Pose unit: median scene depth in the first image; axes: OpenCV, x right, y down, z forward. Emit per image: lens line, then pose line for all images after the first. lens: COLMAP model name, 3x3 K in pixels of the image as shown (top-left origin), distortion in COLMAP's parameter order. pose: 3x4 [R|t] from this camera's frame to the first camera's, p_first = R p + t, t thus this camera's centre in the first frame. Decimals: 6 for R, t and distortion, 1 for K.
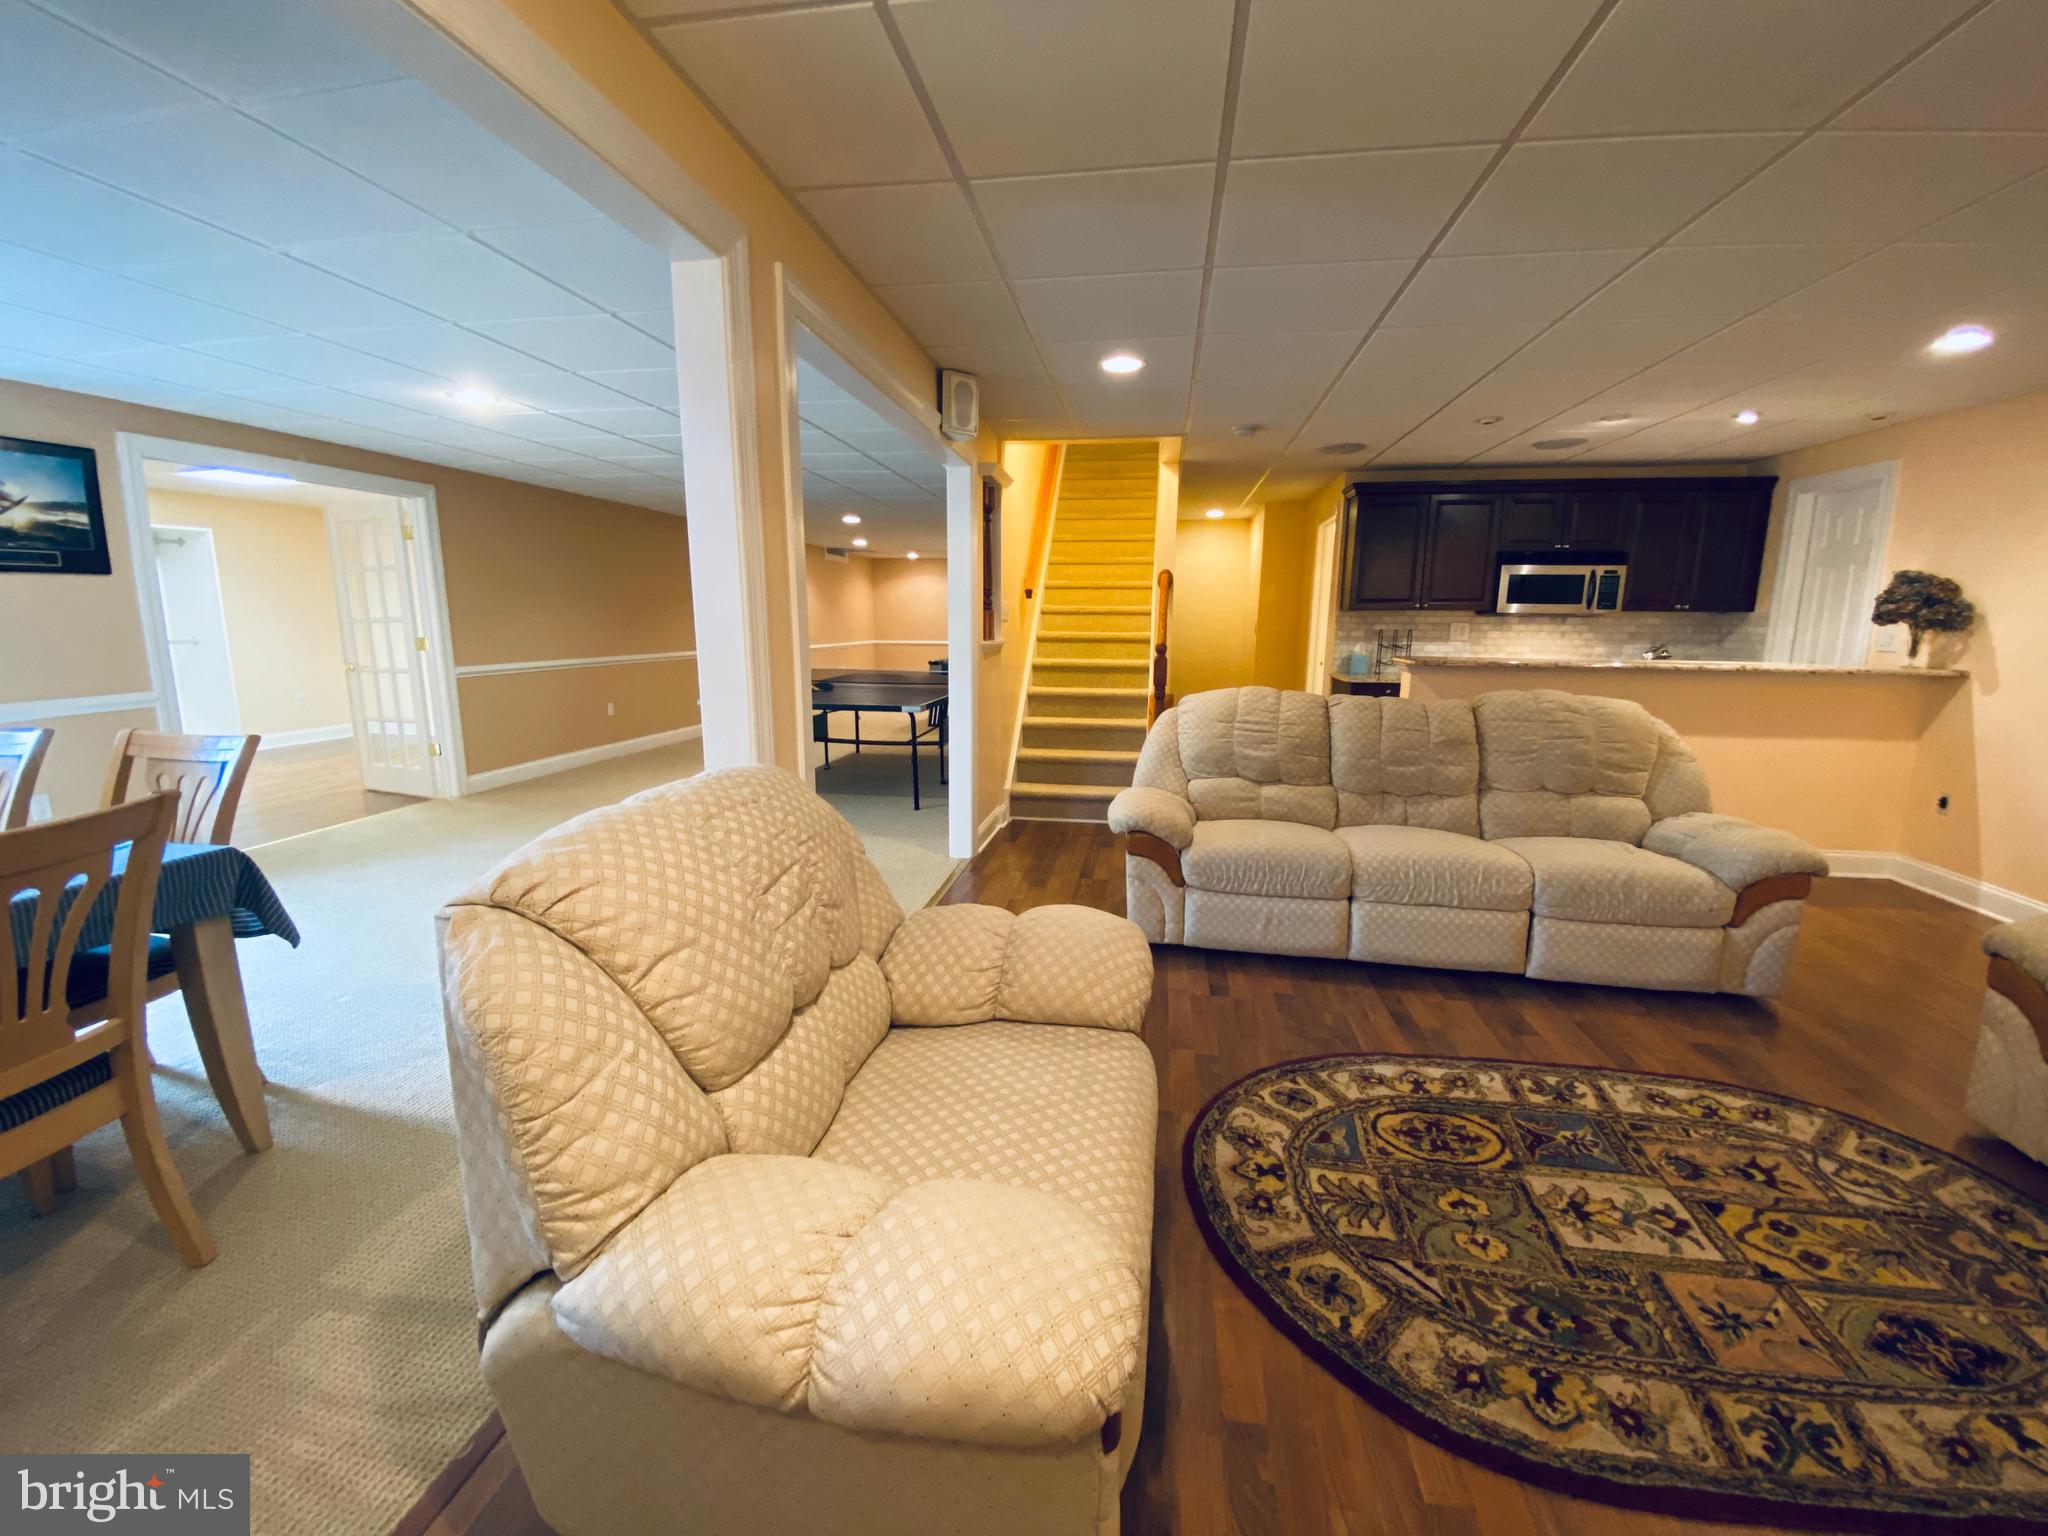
lens RADIAL K [[833.8, 0, 1026.1], [0, 833.8, 765.5], [0, 0, 1]] dist [0.031218, -0.024467]
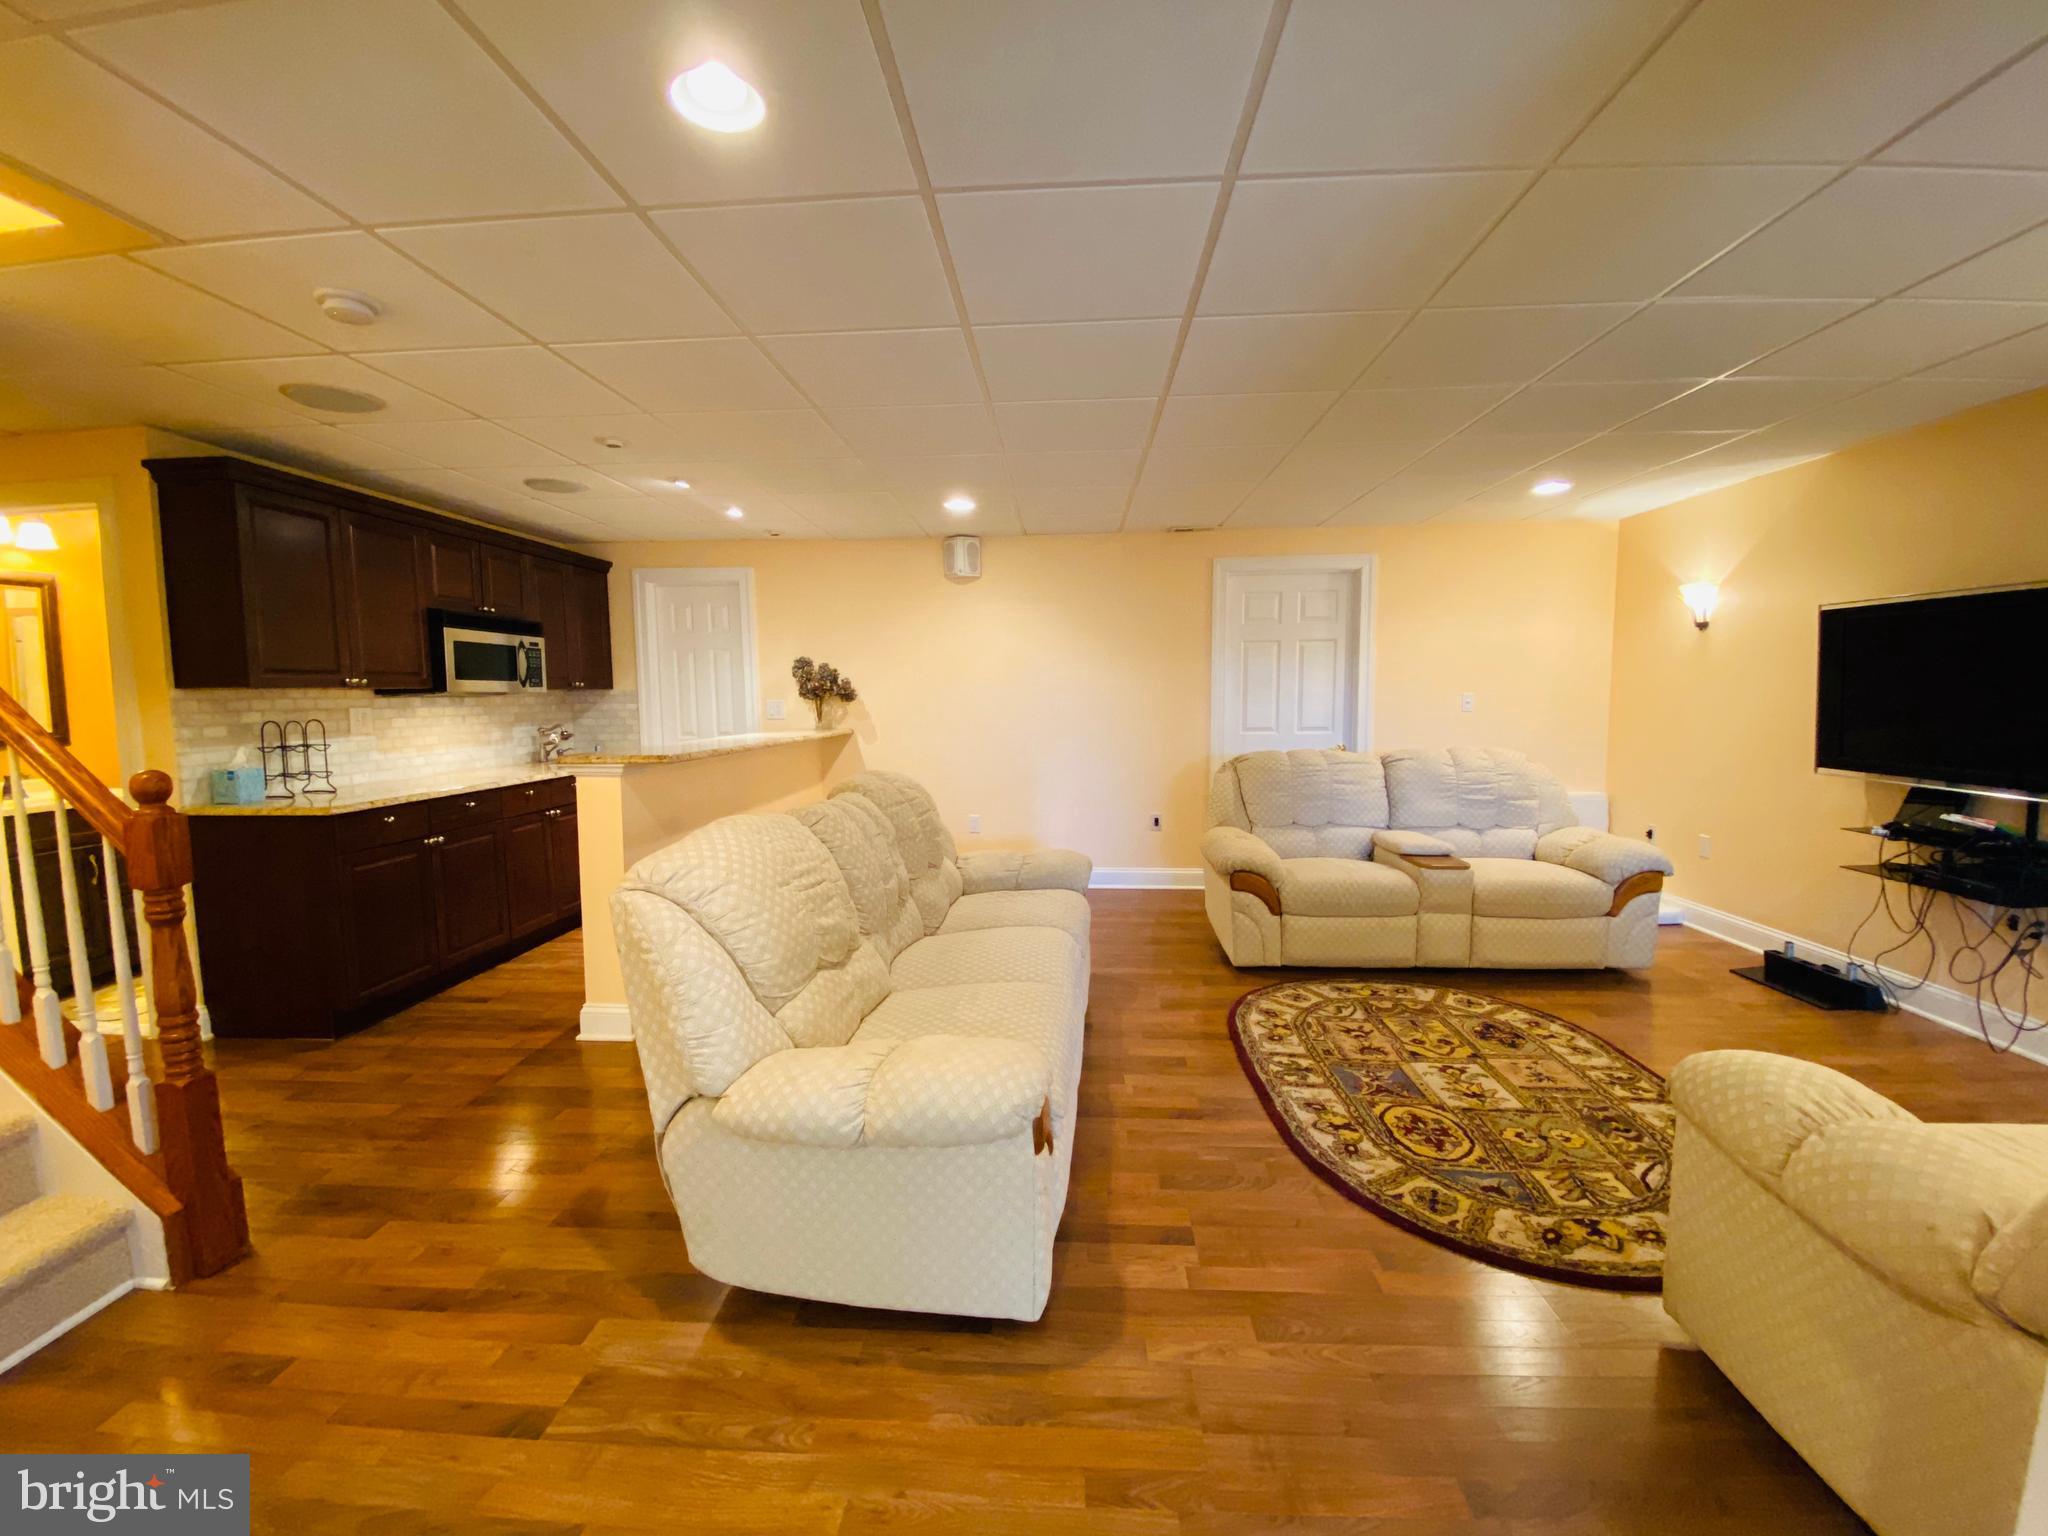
lens RADIAL K [[833.8, 0, 1026.1], [0, 833.8, 765.5], [0, 0, 1]] dist [0.031218, -0.024467]
pose [[-0.111348, -0.094855, 0.989244, -0.528845], [0.183953, 0.976265, 0.114315, -0.276614], [-0.976608, 0.194704, -0.091256, 1.476776]]
